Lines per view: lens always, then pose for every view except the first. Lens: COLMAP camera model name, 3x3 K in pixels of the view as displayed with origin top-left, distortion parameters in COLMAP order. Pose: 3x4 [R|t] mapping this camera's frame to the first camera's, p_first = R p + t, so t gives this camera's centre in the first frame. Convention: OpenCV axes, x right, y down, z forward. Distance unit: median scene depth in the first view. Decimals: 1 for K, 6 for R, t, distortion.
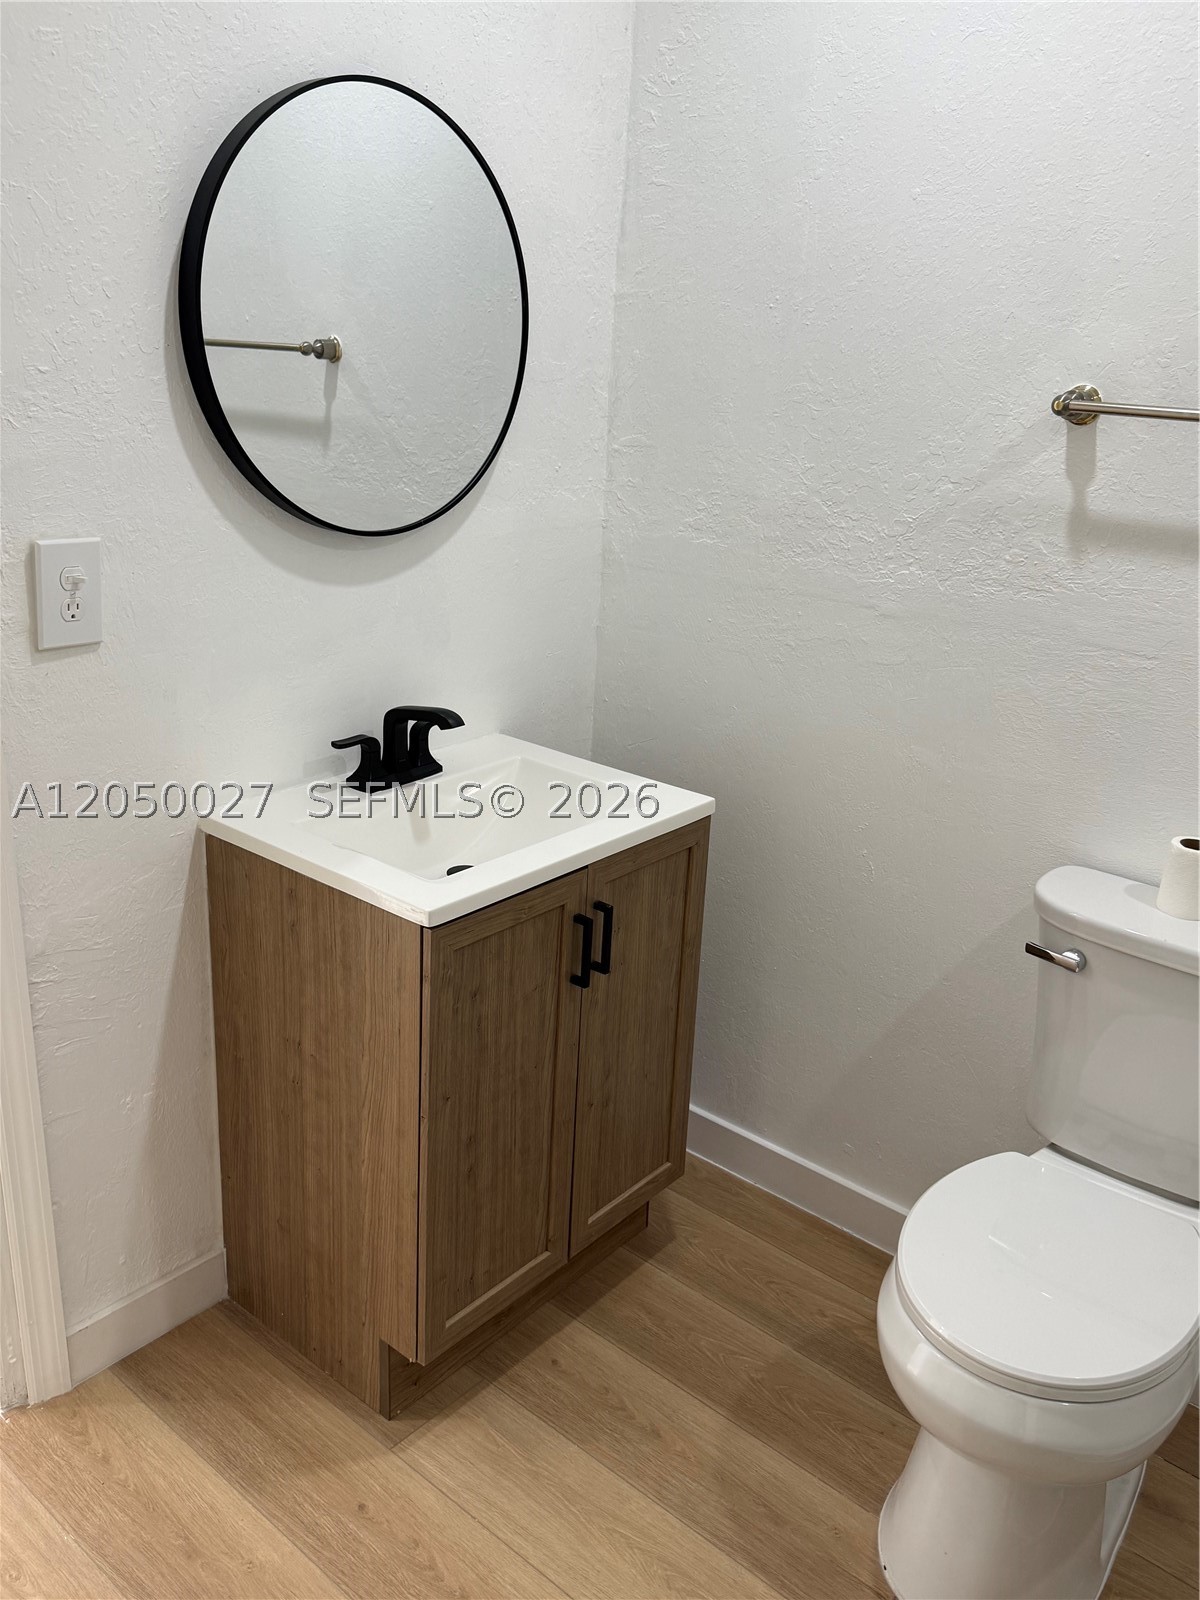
lens RADIAL K [[1393.6, 0, 600.0], [0, 1393.6, 800.0], [0, 0, 1]] dist [0.106920, -0.225317]
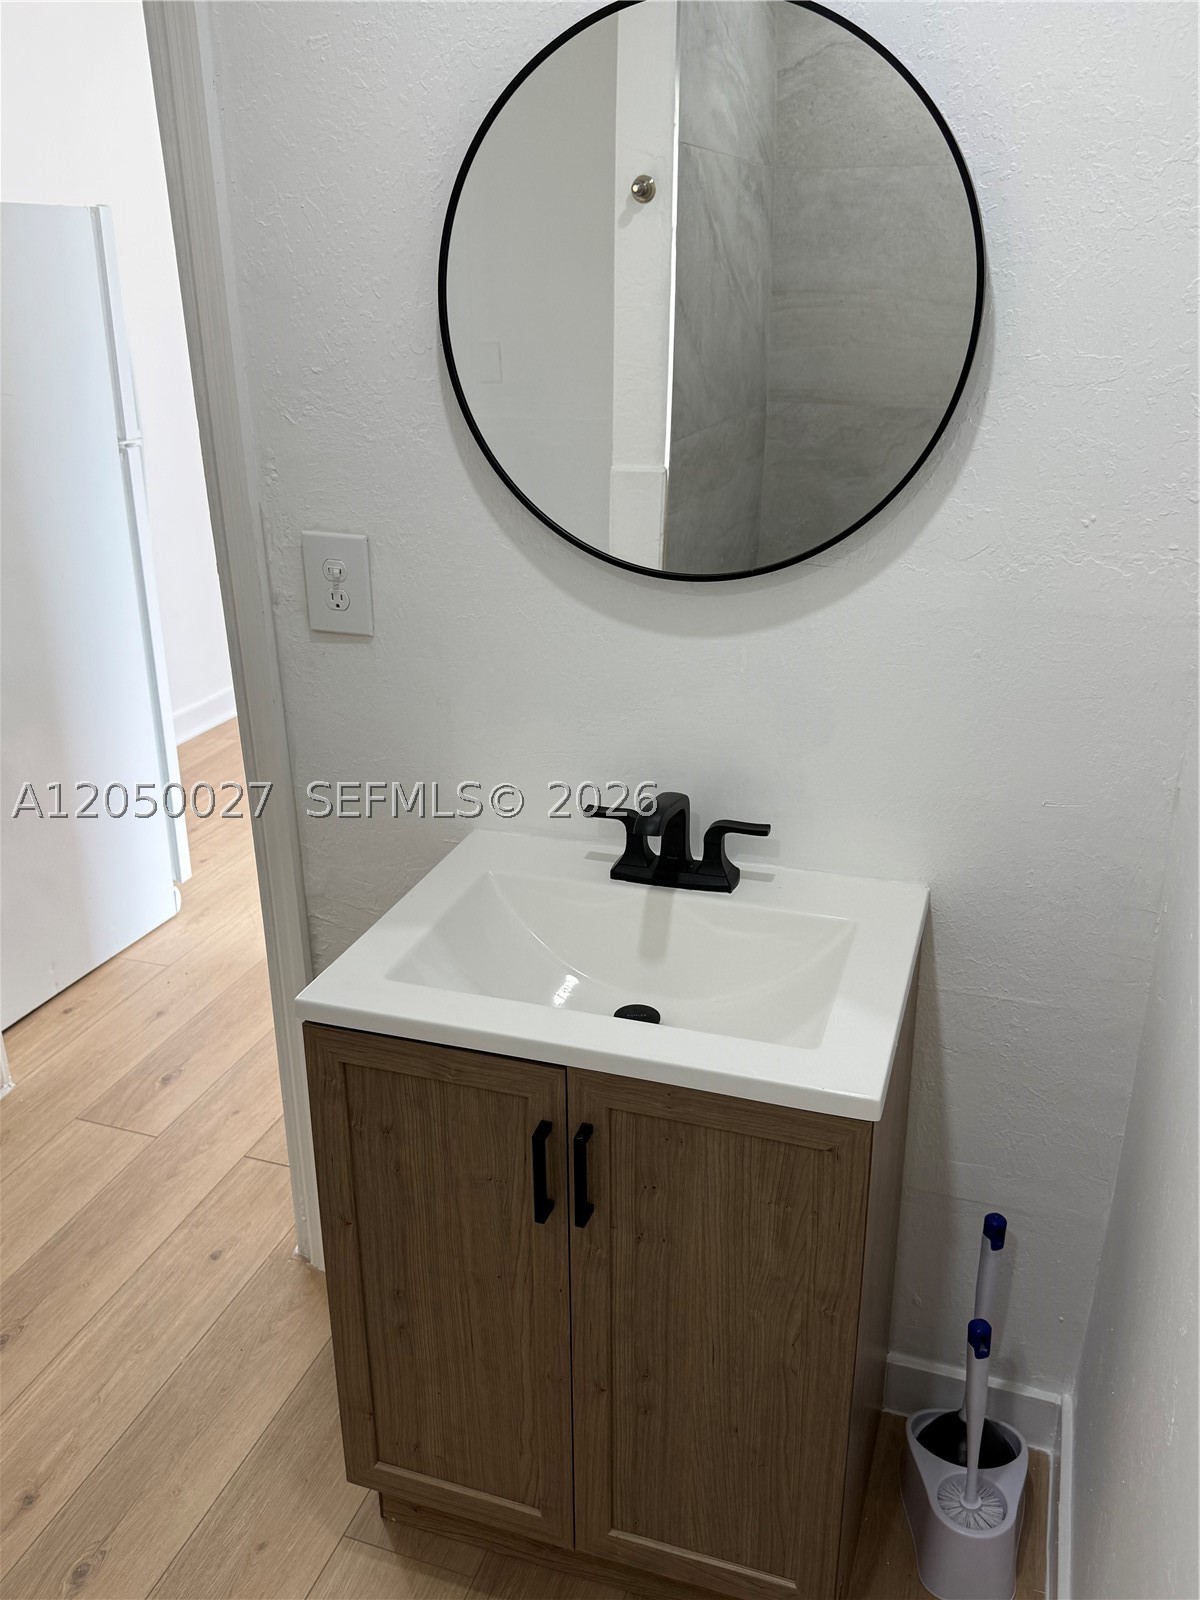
lens RADIAL K [[1263.4, 0, 600.0], [0, 1263.4, 800.0], [0, 0, 1]] dist [0.044775, -0.092840]
pose [[0.359915, 0.284345, -0.888600, 0.536911], [-0.287962, 0.939782, 0.184088, -0.206076], [0.887434, 0.189627, 0.420122, 0.734043]]
